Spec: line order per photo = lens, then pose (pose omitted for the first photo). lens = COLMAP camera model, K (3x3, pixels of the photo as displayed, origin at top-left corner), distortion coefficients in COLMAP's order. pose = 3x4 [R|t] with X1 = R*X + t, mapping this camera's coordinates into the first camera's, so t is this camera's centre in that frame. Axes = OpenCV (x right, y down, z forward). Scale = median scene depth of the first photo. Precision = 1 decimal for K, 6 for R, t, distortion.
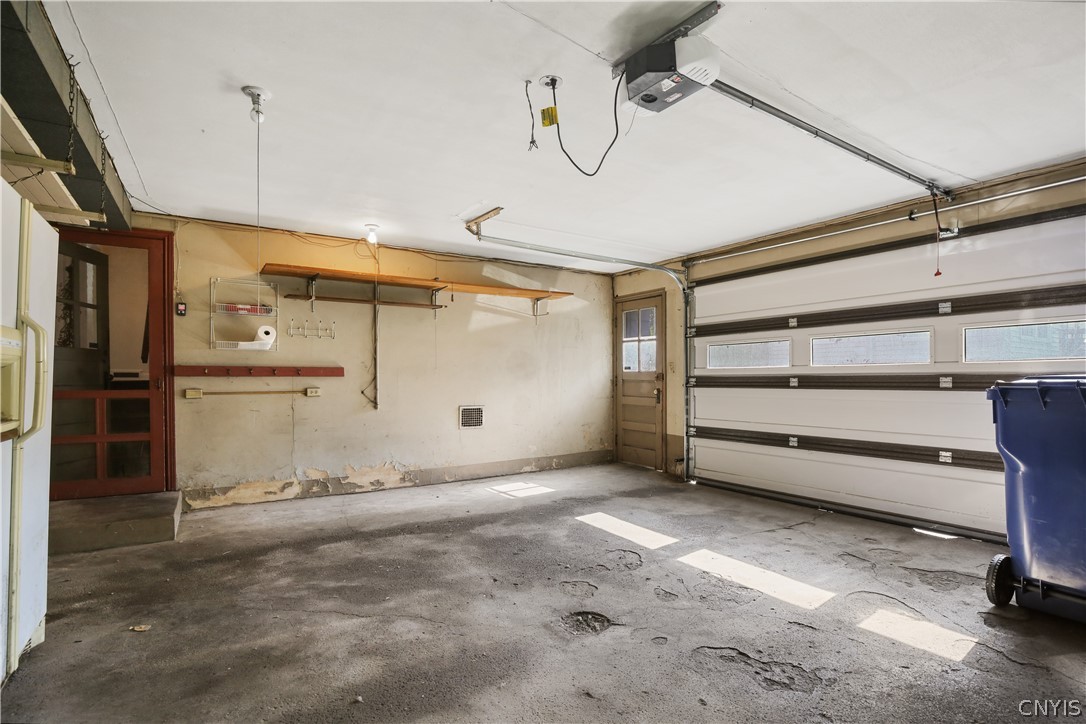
lens RADIAL K [[511.3, 0, 546.6], [0, 511.3, 377.7], [0, 0, 1]] dist [-0.025789, -0.000172]
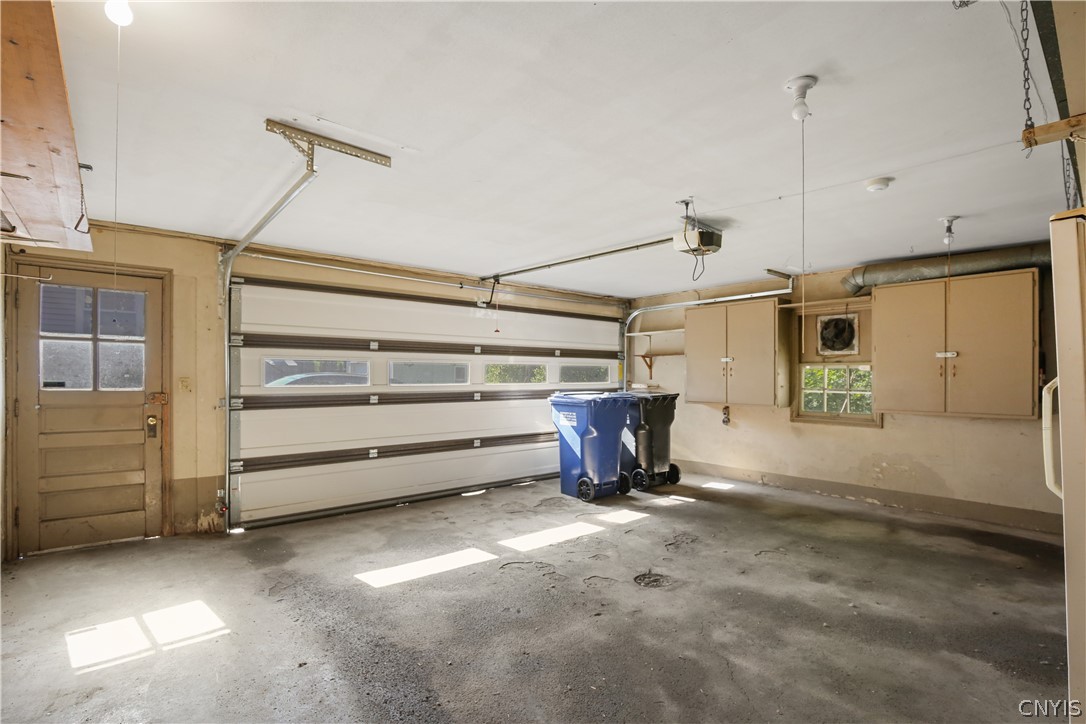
lens RADIAL K [[510.2, 0, 555.2], [0, 510.2, 373.2], [0, 0, 1]] dist [-0.028147, 0.000178]
pose [[-0.113091, 0.007876, 0.993553, -0.818045], [-0.002062, 0.999965, -0.008161, -0.050025], [-0.993582, -0.002972, -0.113071, 0.905480]]
